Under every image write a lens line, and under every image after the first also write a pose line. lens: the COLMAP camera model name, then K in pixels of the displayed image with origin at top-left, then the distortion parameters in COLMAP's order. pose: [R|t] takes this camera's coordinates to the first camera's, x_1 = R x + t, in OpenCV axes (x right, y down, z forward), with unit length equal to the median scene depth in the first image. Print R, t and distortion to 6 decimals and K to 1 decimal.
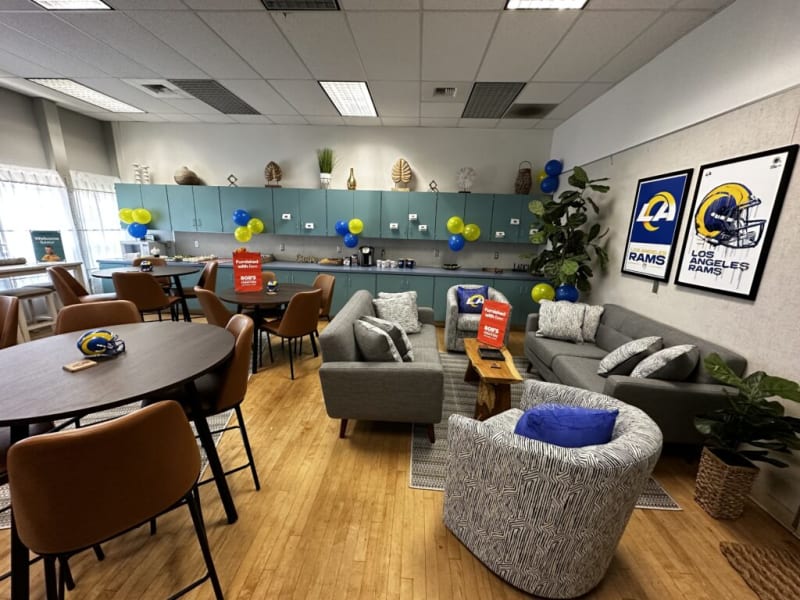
lens RADIAL K [[322.9, 0, 400.1], [0, 322.9, 301.6], [0, 0, 1]] dist [0.001135, 0.000118]
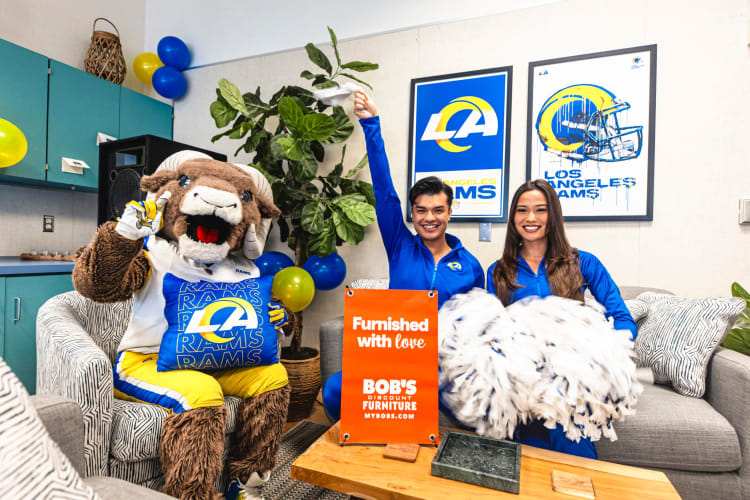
lens RADIAL K [[406.9, 0, 371.4], [0, 406.9, 246.3], [0, 0, 1]] dist [0.002642, 0.001641]
pose [[0.321134, -0.026462, 0.946664, -0.099491], [0.204438, 0.977977, -0.042013, -0.035267], [-0.924704, 0.207026, 0.319471, 1.126487]]
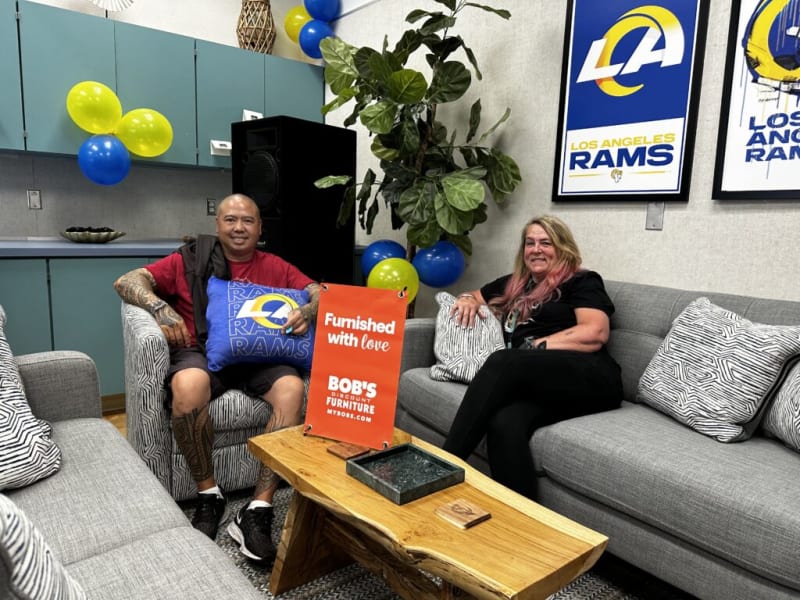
lens RADIAL K [[565.3, 0, 407.6], [0, 565.3, 308.0], [0, 0, 1]] dist [0.016252, -0.019996]
pose [[0.736500, -0.116740, 0.666288, -0.011065], [0.150639, 0.988566, 0.006692, 0.028592], [-0.659451, 0.095440, 0.745665, 0.764705]]
